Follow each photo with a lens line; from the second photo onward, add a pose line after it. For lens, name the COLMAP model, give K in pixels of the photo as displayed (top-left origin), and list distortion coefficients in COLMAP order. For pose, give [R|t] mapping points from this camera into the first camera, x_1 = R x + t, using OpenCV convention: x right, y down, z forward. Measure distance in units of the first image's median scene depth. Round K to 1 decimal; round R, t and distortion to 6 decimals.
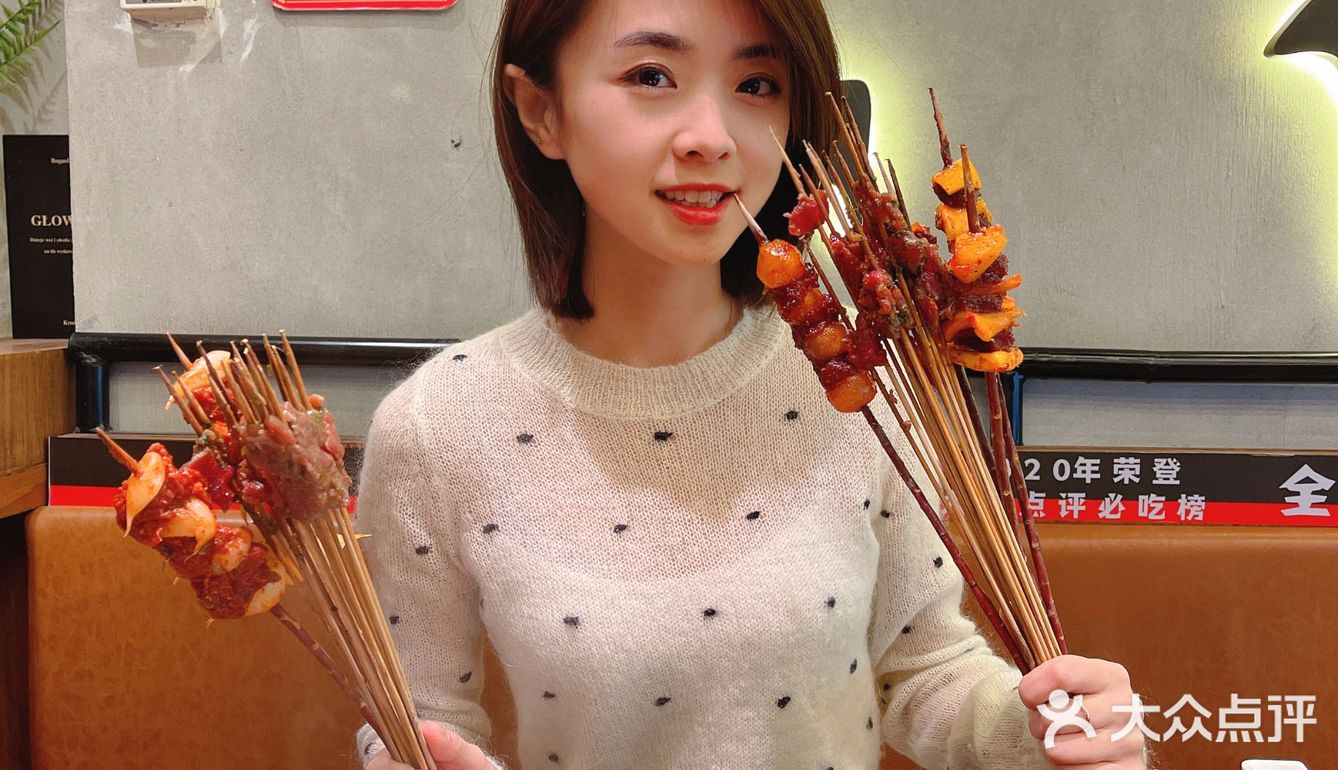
lens RADIAL K [[1342.6, 0, 669.0], [0, 1342.6, 385.0], [0, 0, 1]] dist [0.020017, -0.002954]
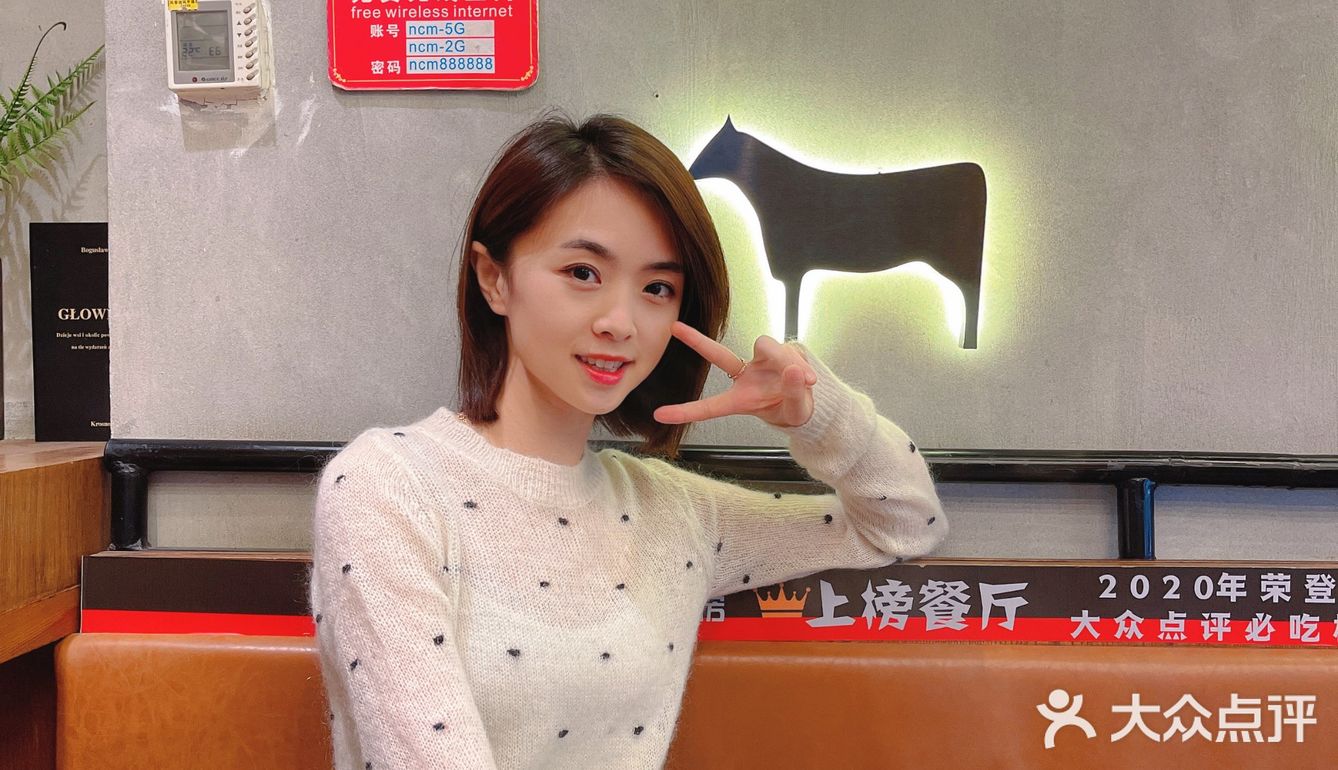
lens RADIAL K [[1342.6, 0, 669.0], [0, 1342.6, 385.0], [0, 0, 1]] dist [0.020017, -0.002954]
pose [[0.999929, -0.004509, 0.011056, -0.075475], [0.005102, 0.998519, -0.054171, -0.024938], [-0.010796, 0.054223, 0.998470, 0.086278]]
